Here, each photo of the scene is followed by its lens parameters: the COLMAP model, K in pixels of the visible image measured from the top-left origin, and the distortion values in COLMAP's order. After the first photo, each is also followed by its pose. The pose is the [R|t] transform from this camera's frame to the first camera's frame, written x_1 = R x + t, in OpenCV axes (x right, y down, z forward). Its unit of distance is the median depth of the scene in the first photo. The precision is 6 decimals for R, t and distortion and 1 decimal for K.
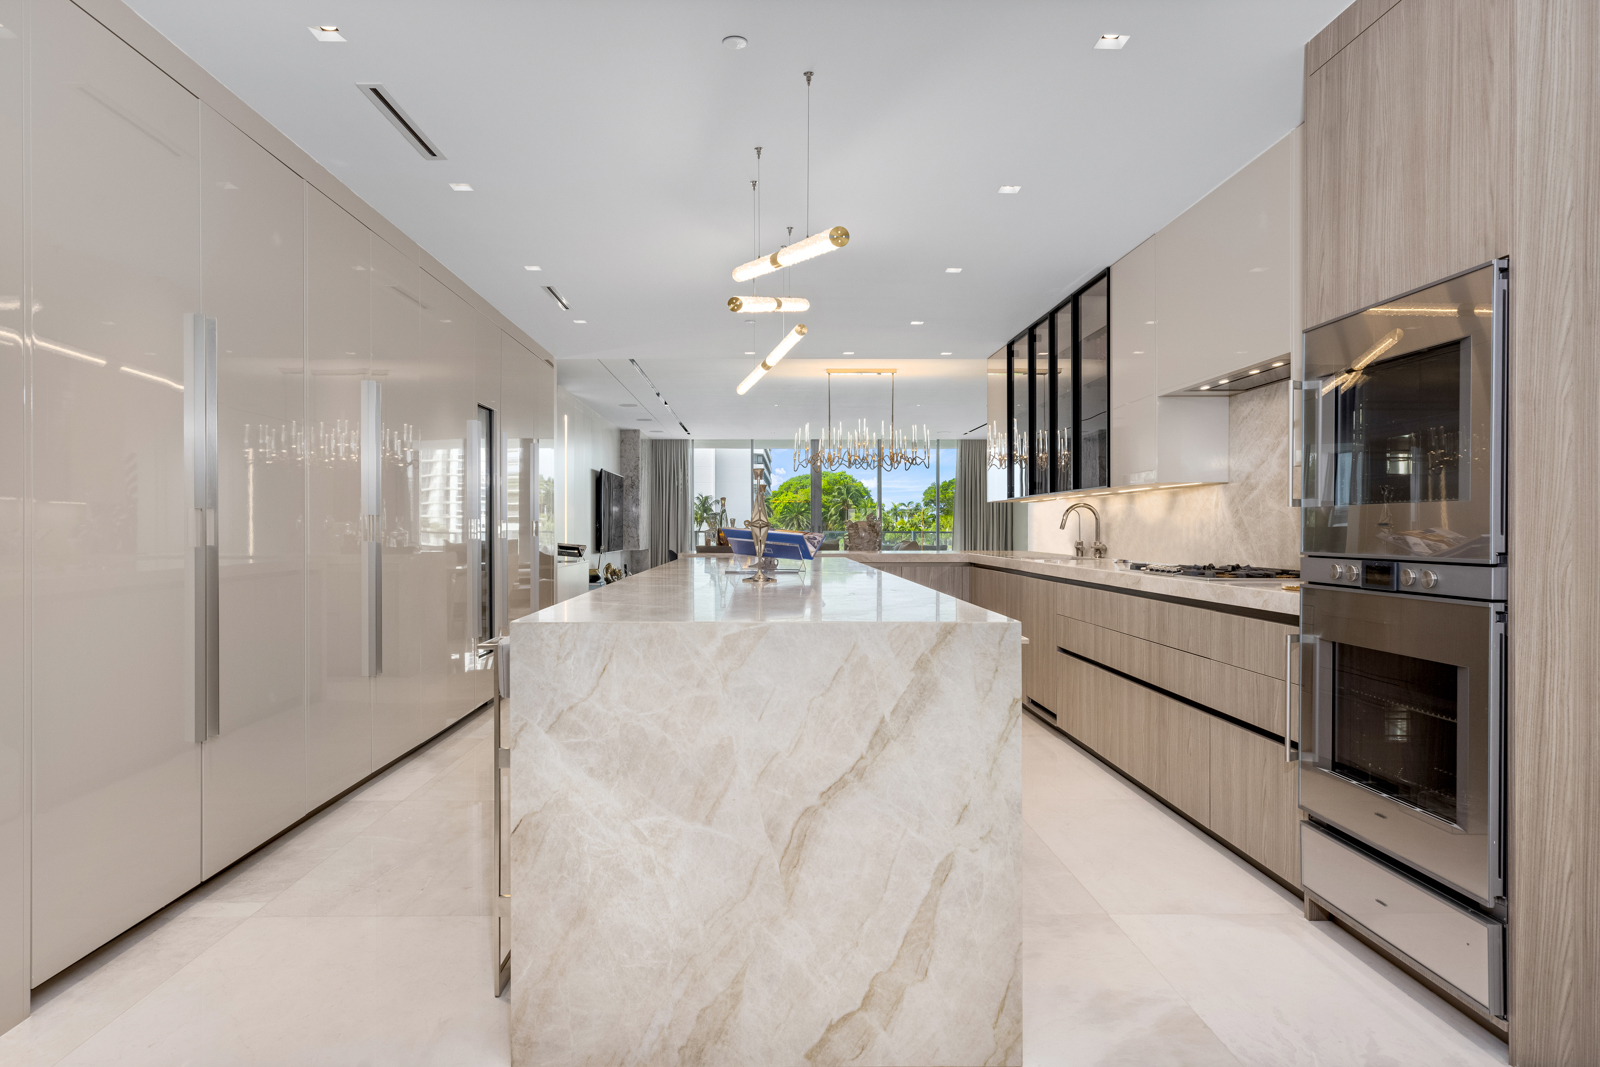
lens RADIAL K [[952.6, 0, 703.4], [0, 952.6, 526.5], [0, 0, 1]] dist [-0.002864, -0.003859]
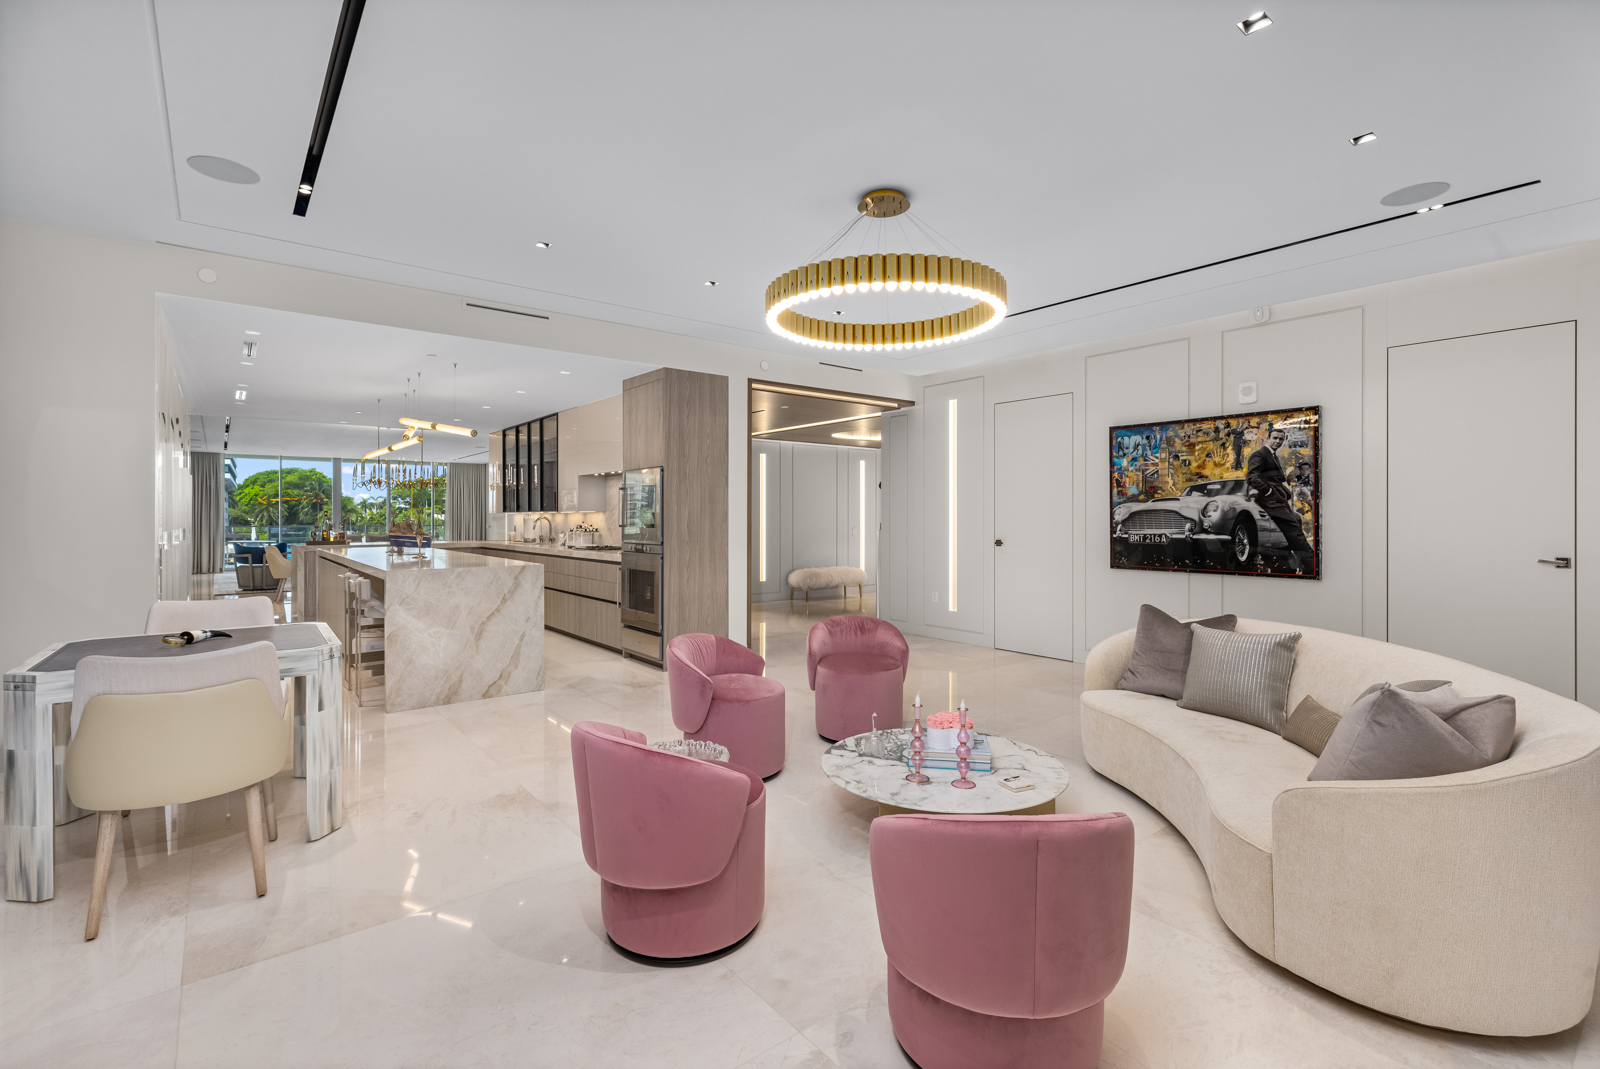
lens RADIAL K [[733.9, 0, 769.8], [0, 733.9, 515.4], [0, 0, 1]] dist [0.011603, -0.000391]
pose [[0.762590, 0.001949, 0.646879, -0.797295], [-0.000580, 0.999997, -0.002329, -0.075658], [-0.646882, 0.001401, 0.762589, -1.635021]]
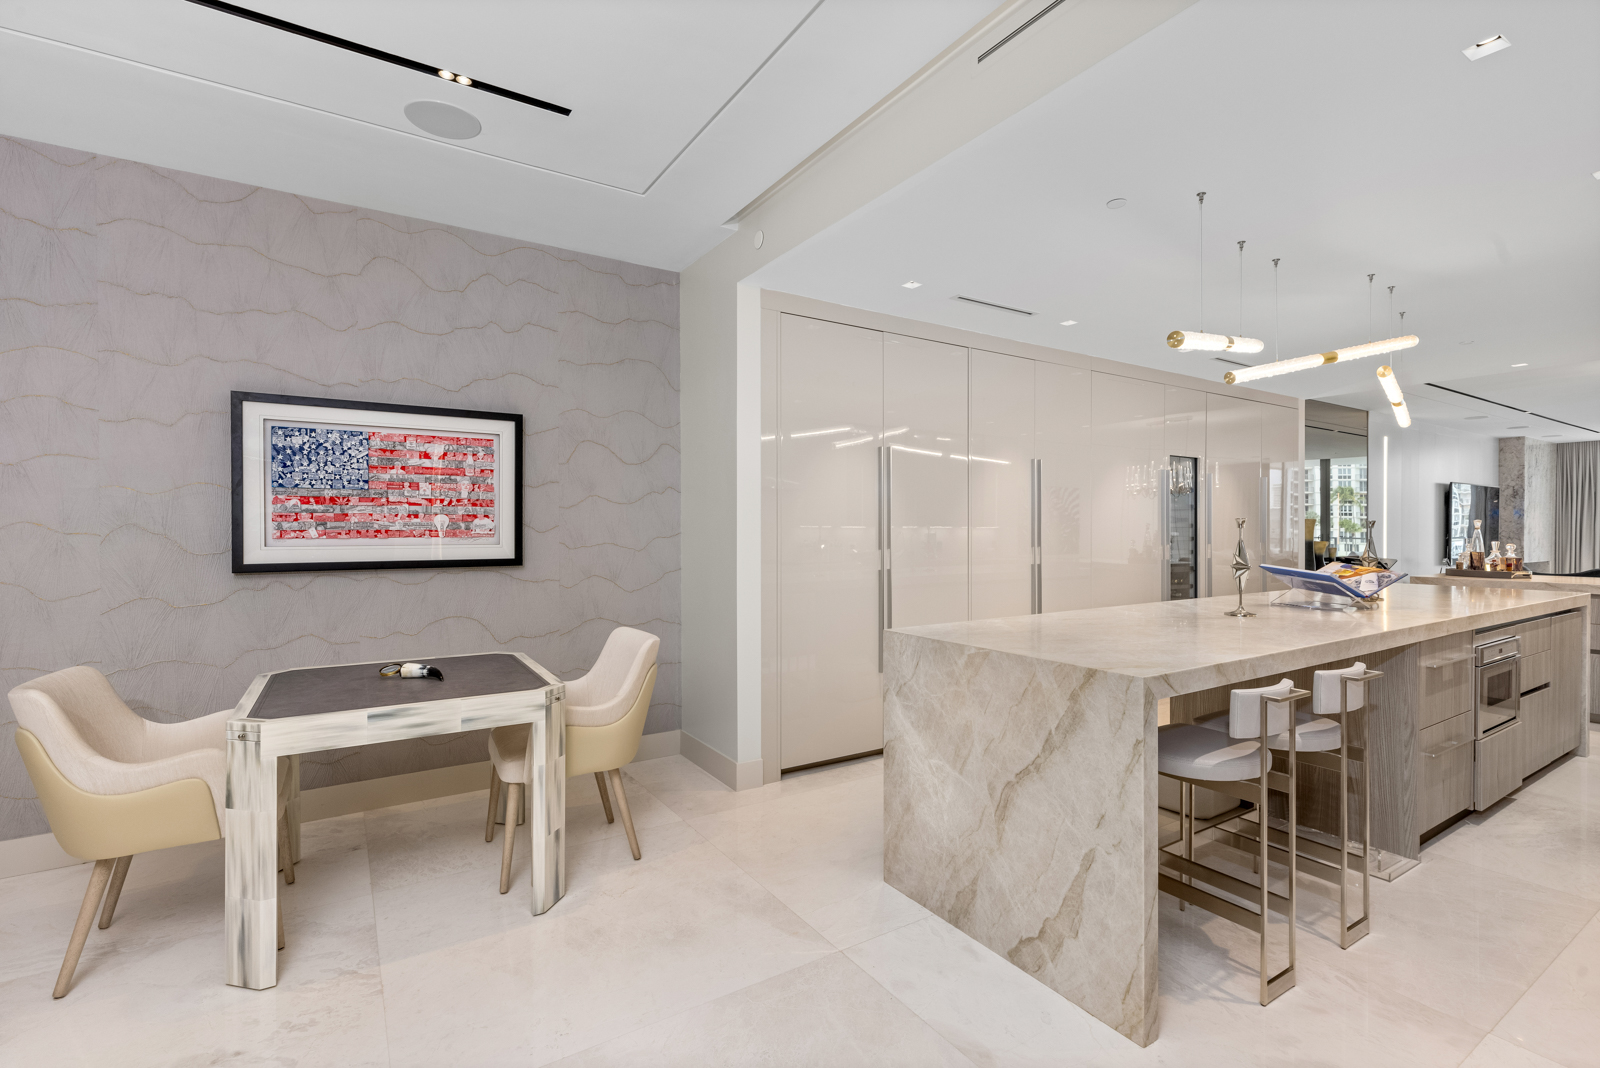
lens RADIAL K [[733.9, 0, 880.0], [0, 733.9, 535.6], [0, 0, 1]] dist [0.011603, -0.000391]
pose [[0.588511, 0.006933, -0.808460, 0.887308], [0.006563, 0.999889, 0.013352, -0.091818], [0.808463, -0.013163, 0.588400, 0.194023]]
